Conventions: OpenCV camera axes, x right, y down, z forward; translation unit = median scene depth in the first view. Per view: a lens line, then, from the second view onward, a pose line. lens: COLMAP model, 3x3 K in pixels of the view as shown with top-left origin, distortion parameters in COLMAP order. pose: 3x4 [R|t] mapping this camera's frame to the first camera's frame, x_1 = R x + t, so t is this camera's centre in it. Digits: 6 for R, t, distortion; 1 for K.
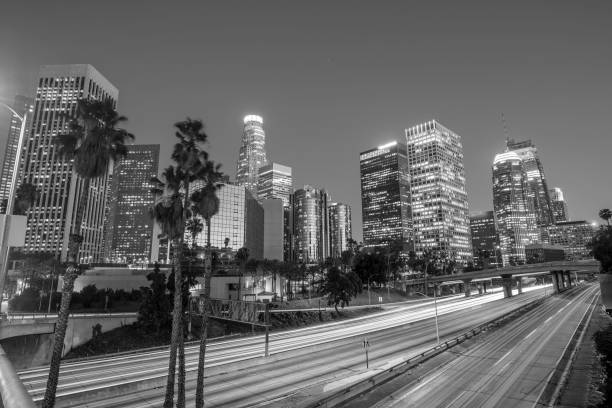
lens RADIAL K [[340.8, 0, 304.0], [0, 340.8, 203.7], [0, 0, 1]] dist [-0.016095, 0.000306]
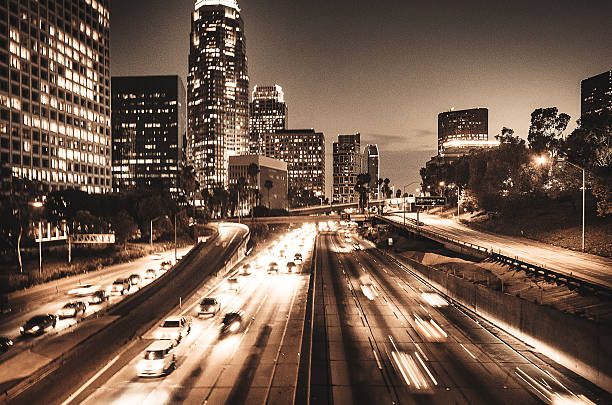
lens RADIAL K [[498.1, 0, 292.0], [0, 498.1, 203.8], [0, 0, 1]] dist [0.003394, 0.001129]
pose [[0.759711, 0.007683, 0.650215, 0.174751], [-0.132393, 0.980813, 0.143099, 0.053069], [-0.636640, -0.194797, 0.746152, 0.268591]]
